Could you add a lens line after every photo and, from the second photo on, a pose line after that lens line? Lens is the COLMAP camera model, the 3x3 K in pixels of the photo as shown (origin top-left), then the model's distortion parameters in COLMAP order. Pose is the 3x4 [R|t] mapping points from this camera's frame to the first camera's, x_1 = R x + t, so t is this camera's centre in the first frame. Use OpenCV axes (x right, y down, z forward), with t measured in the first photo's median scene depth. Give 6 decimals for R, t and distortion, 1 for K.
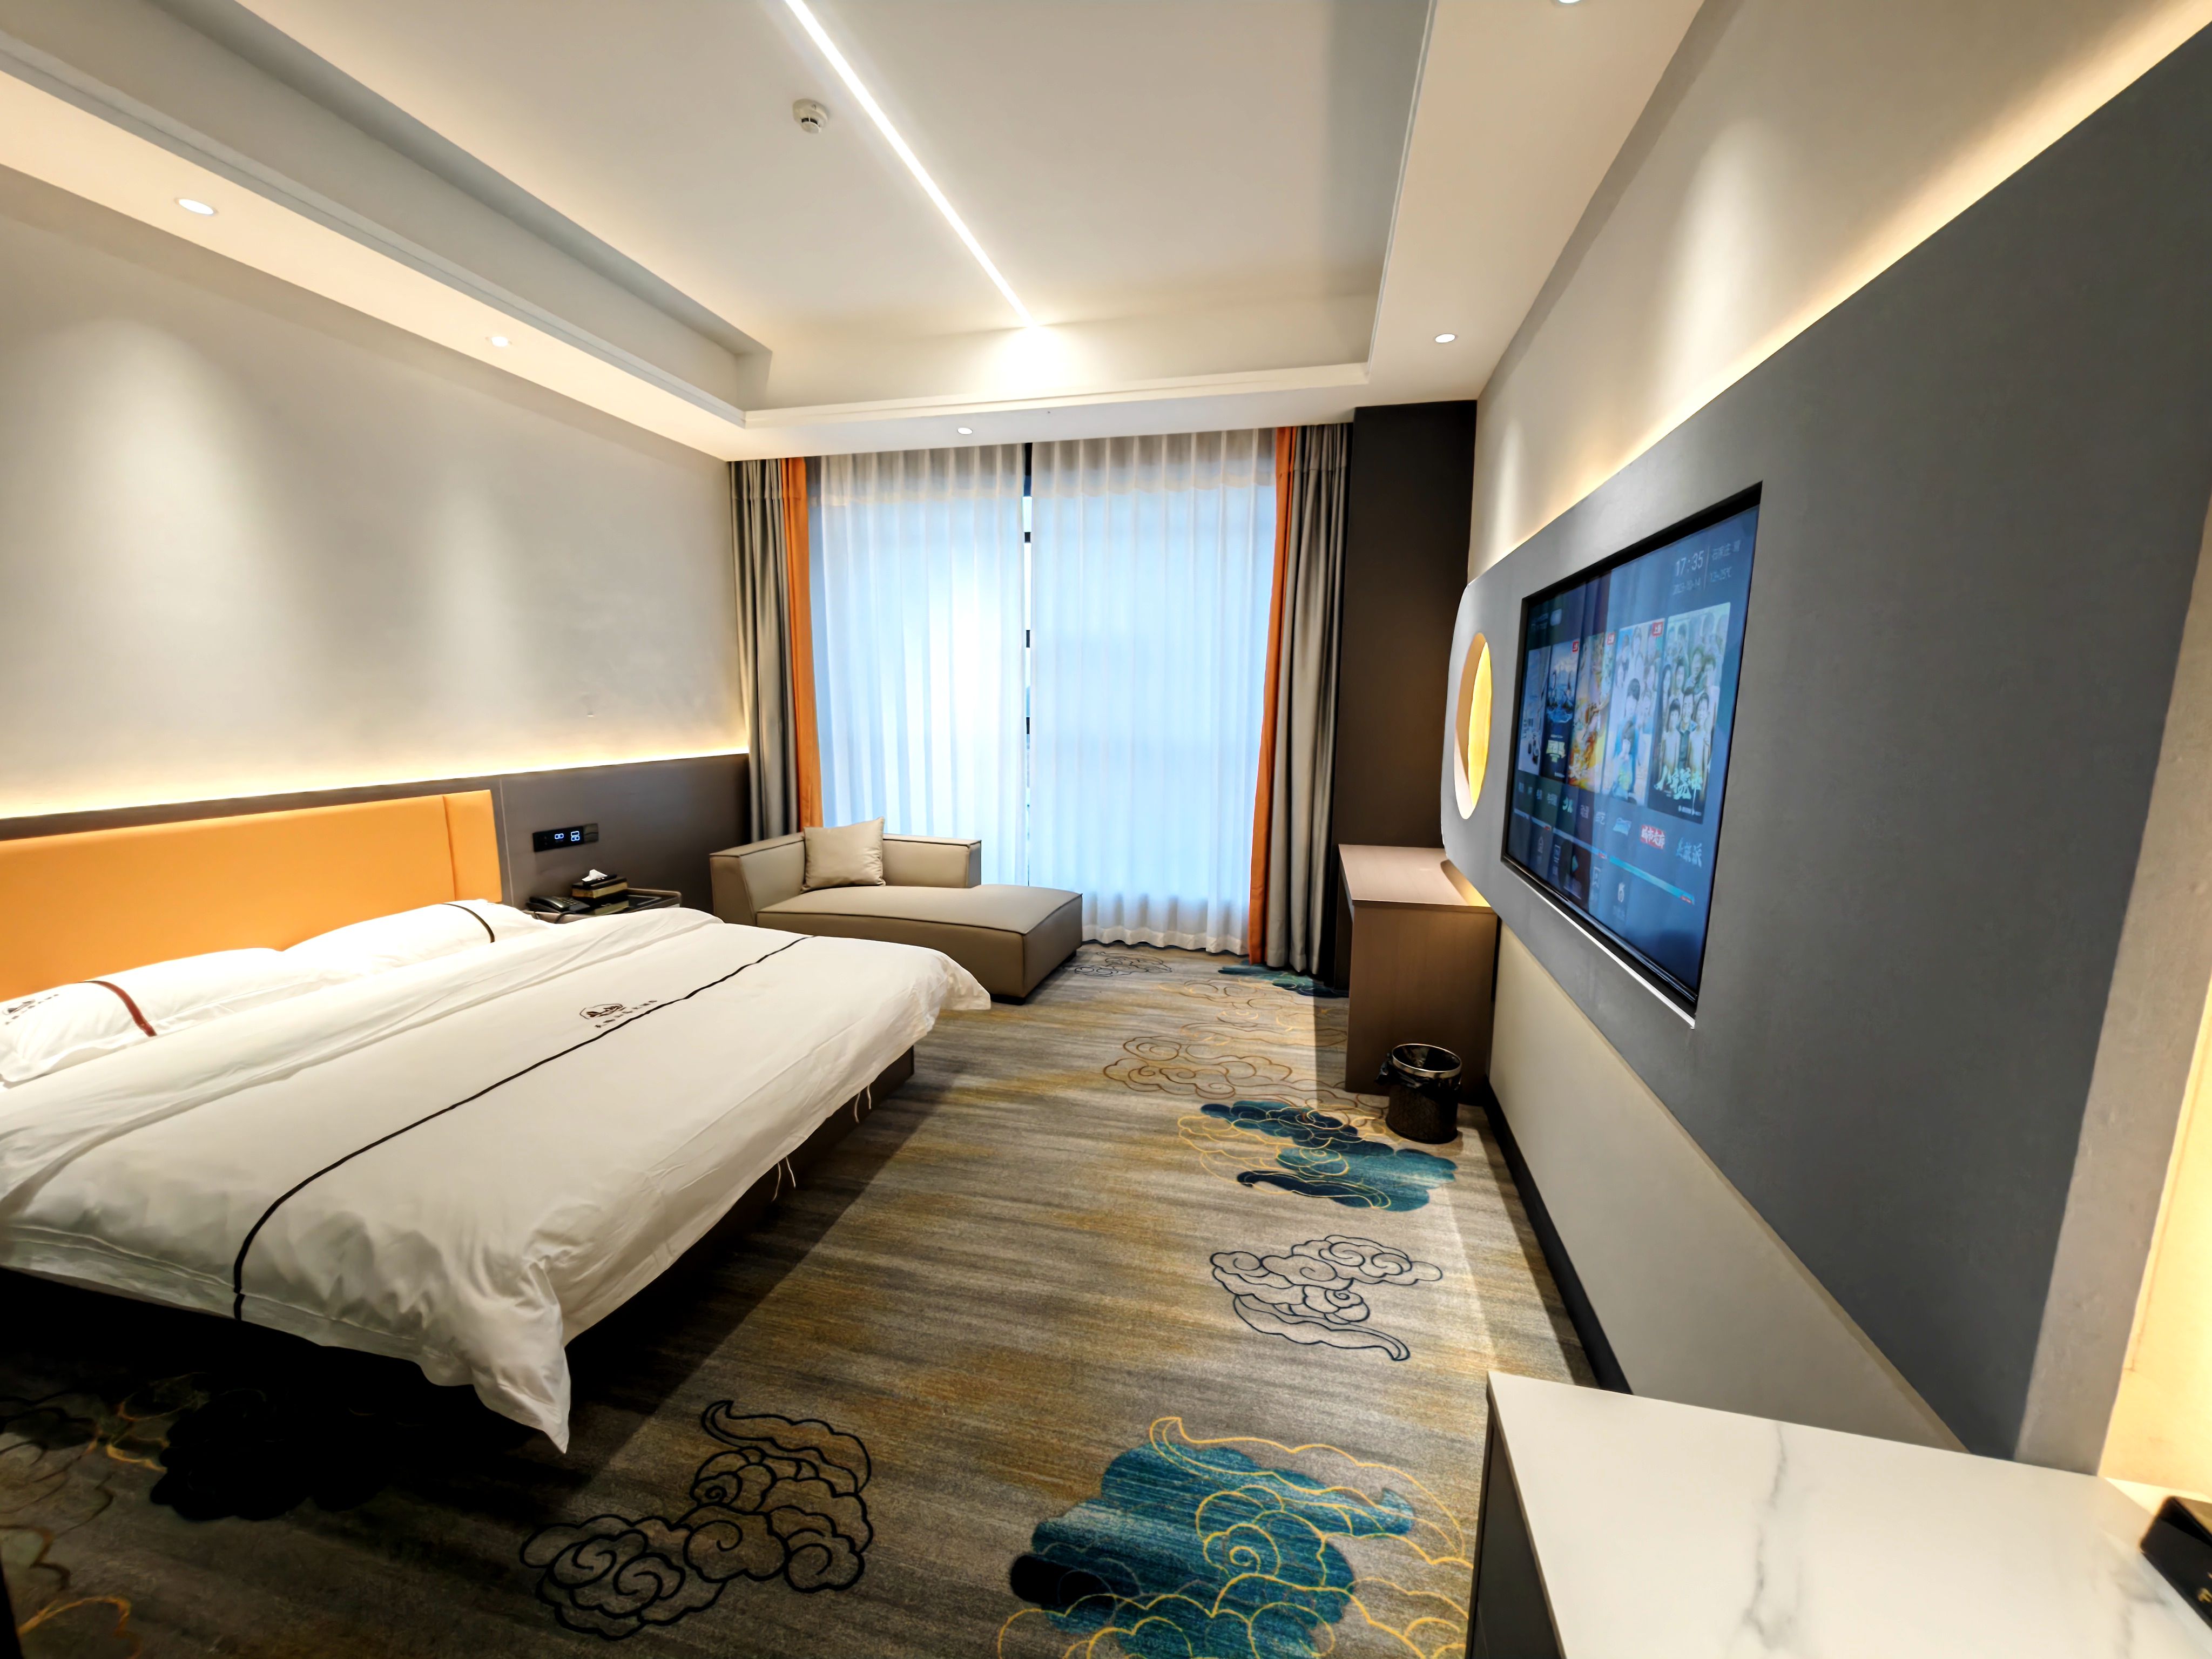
lens RADIAL K [[831.4, 0, 1106.0], [0, 831.4, 829.5], [0, 0, 1]] dist [-0.007268, -0.000083]
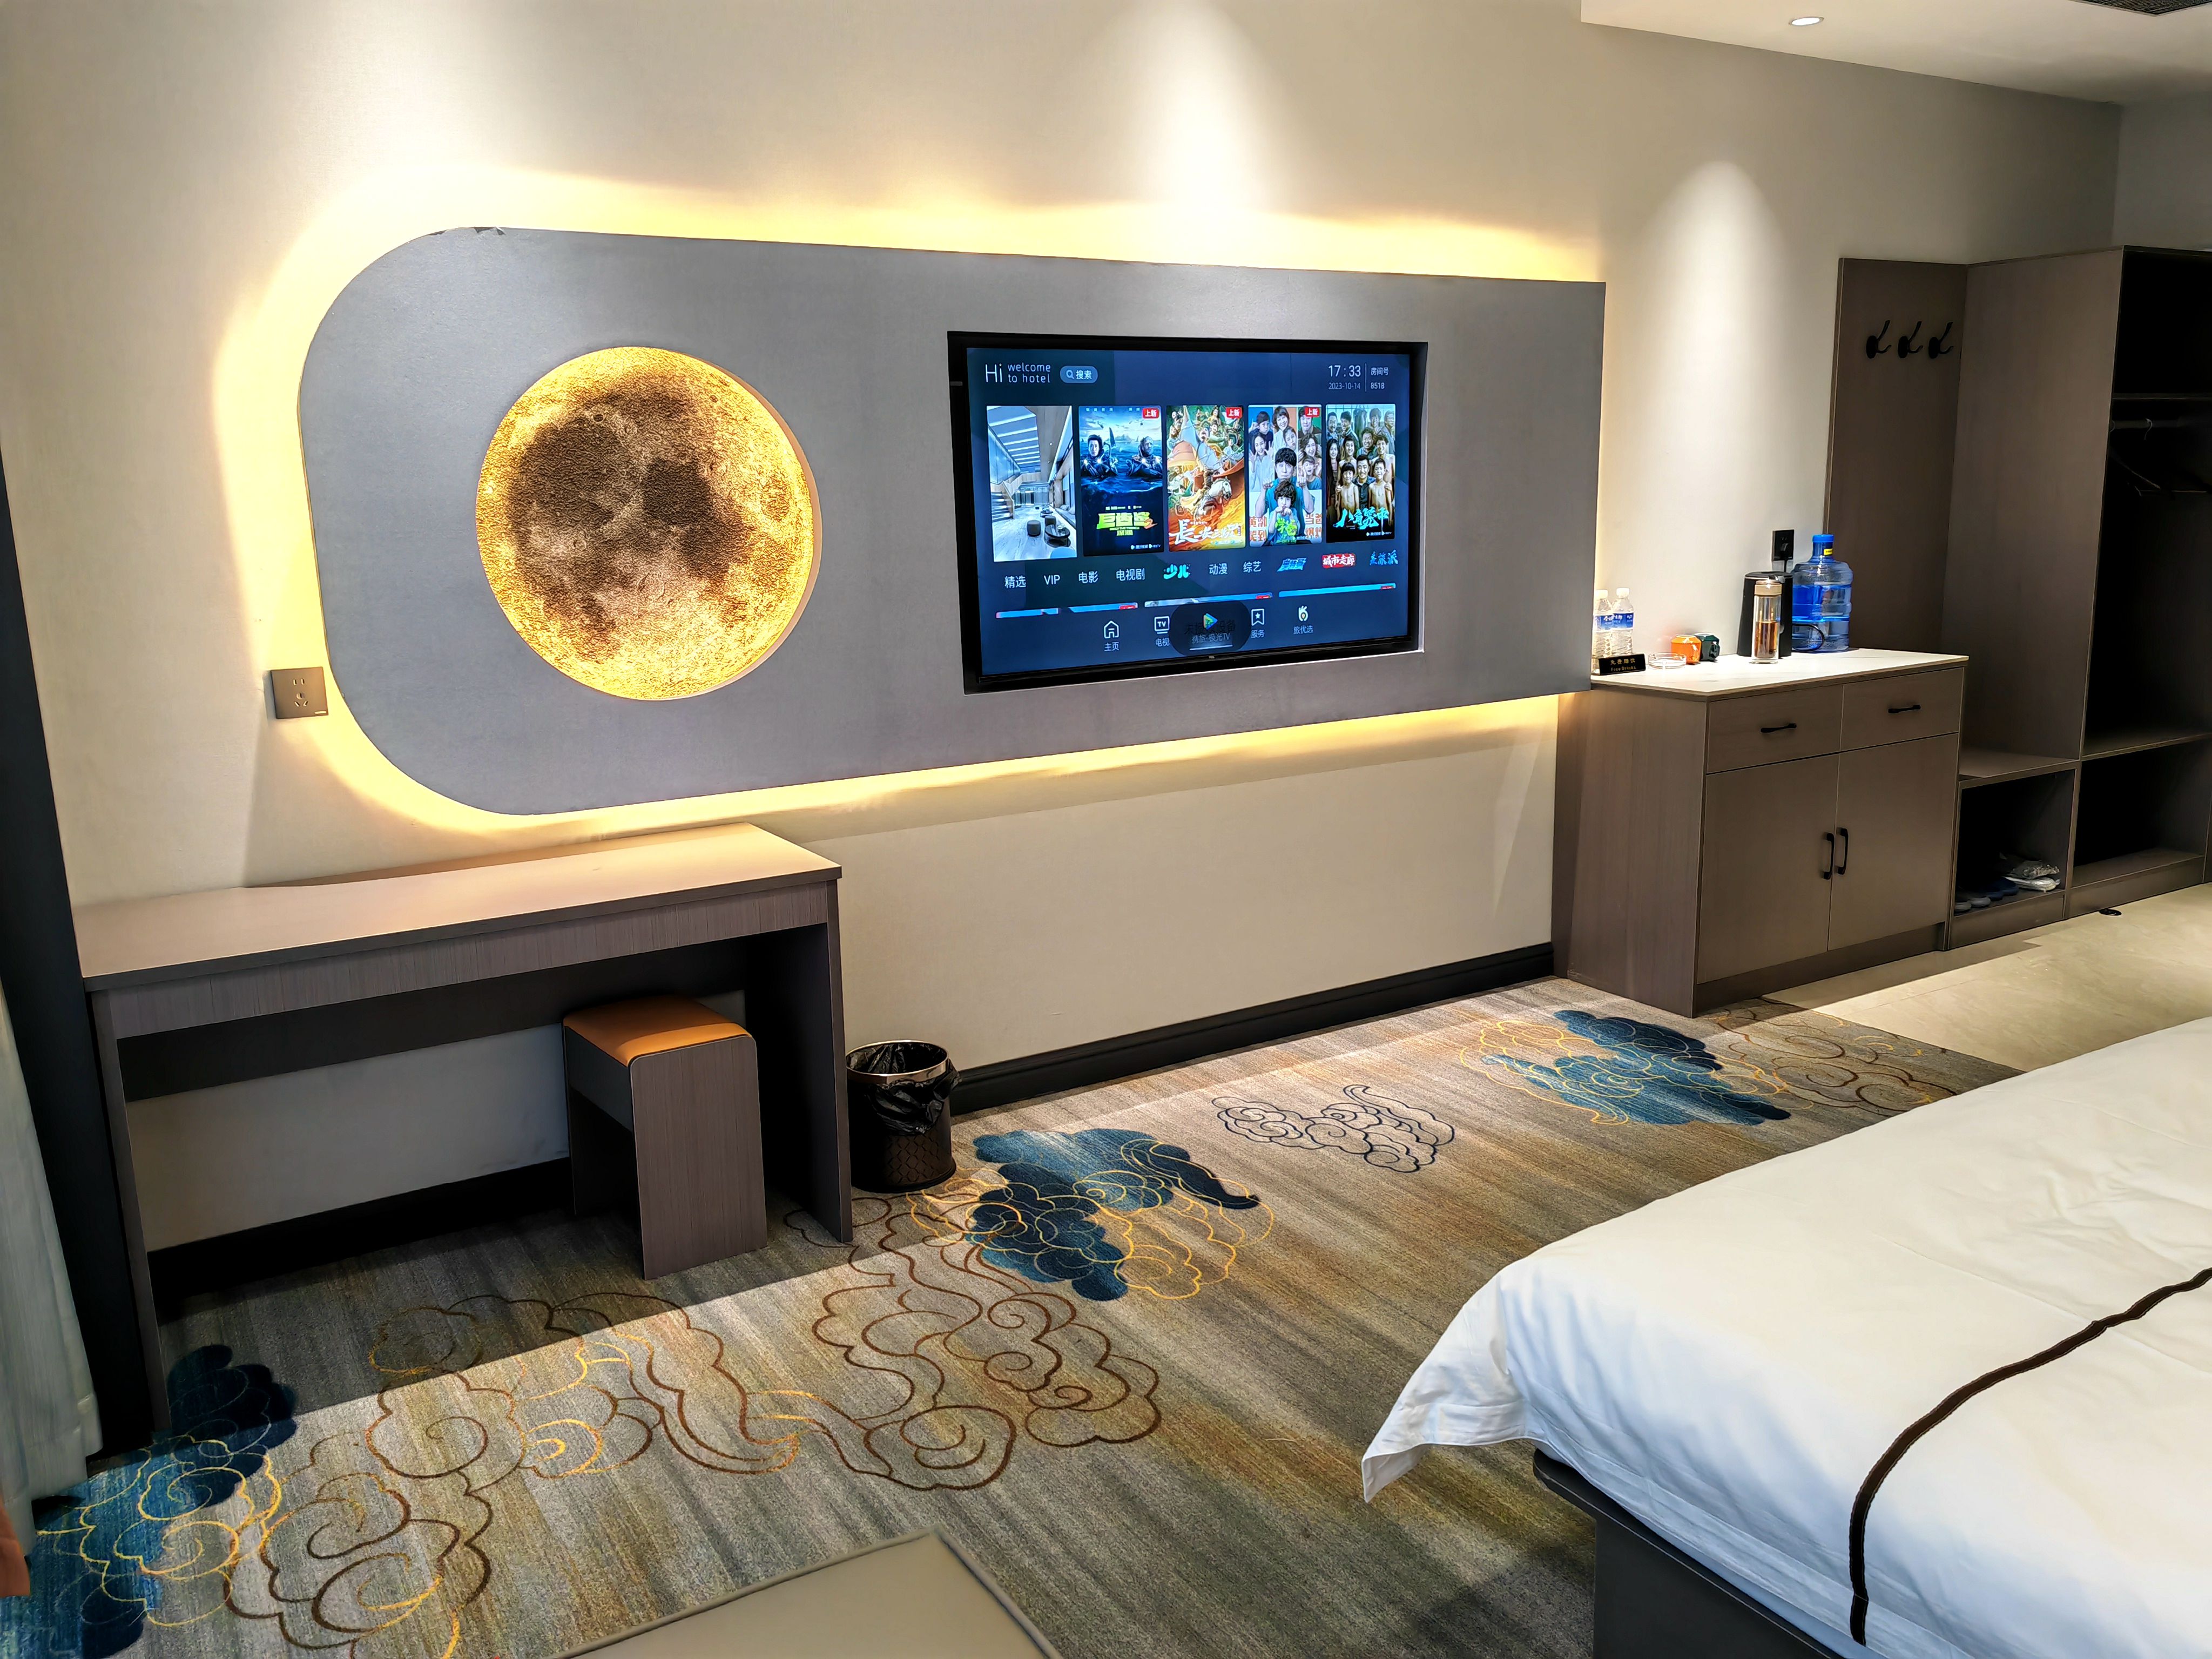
lens RADIAL K [[1702.3, 0, 1106.0], [0, 1702.3, 829.5], [0, 0, 1]] dist [0.058911, -0.074933]
pose [[-0.705373, -0.134561, 0.695946, -0.682017], [0.126486, 0.942164, 0.310367, -0.302291], [-0.697459, 0.306953, -0.647557, 1.938951]]
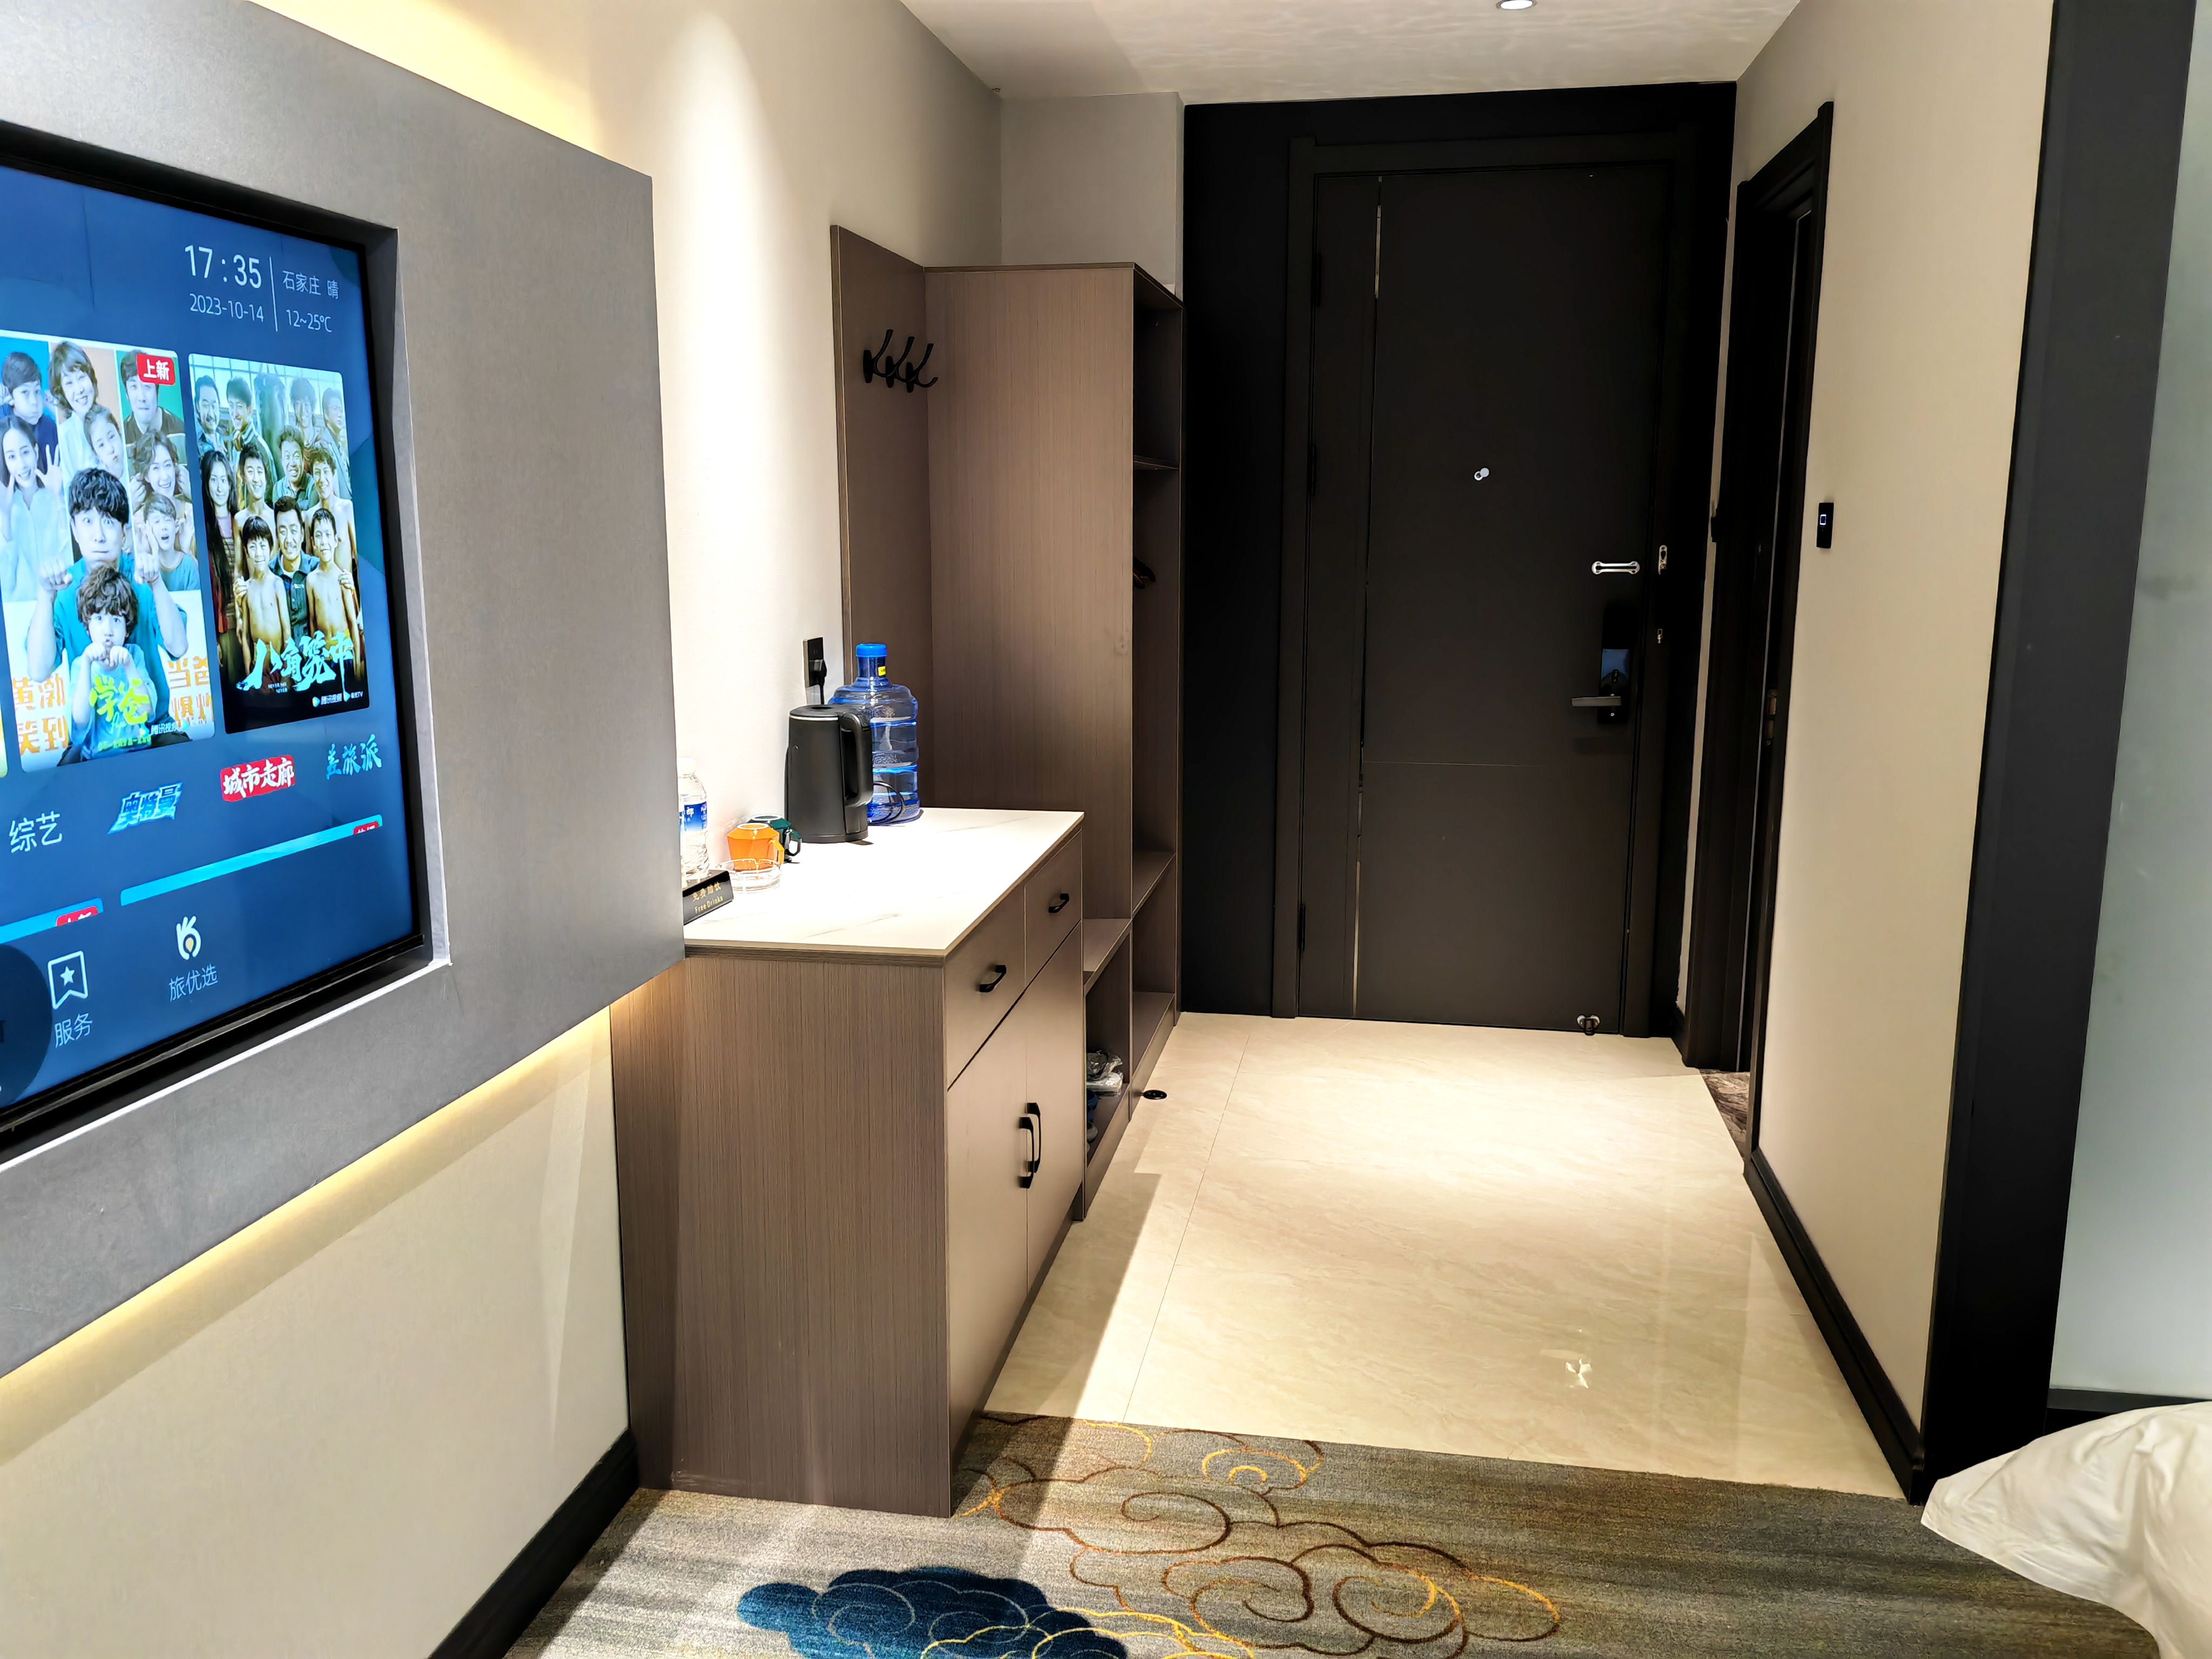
lens RADIAL K [[1702.3, 0, 1106.0], [0, 1702.3, 829.5], [0, 0, 1]] dist [0.058911, -0.074933]
pose [[-0.997507, -0.001819, -0.070551, 0.113517], [-0.024963, 0.944140, 0.328597, -0.195429], [0.066012, 0.329538, -0.941832, 1.212383]]
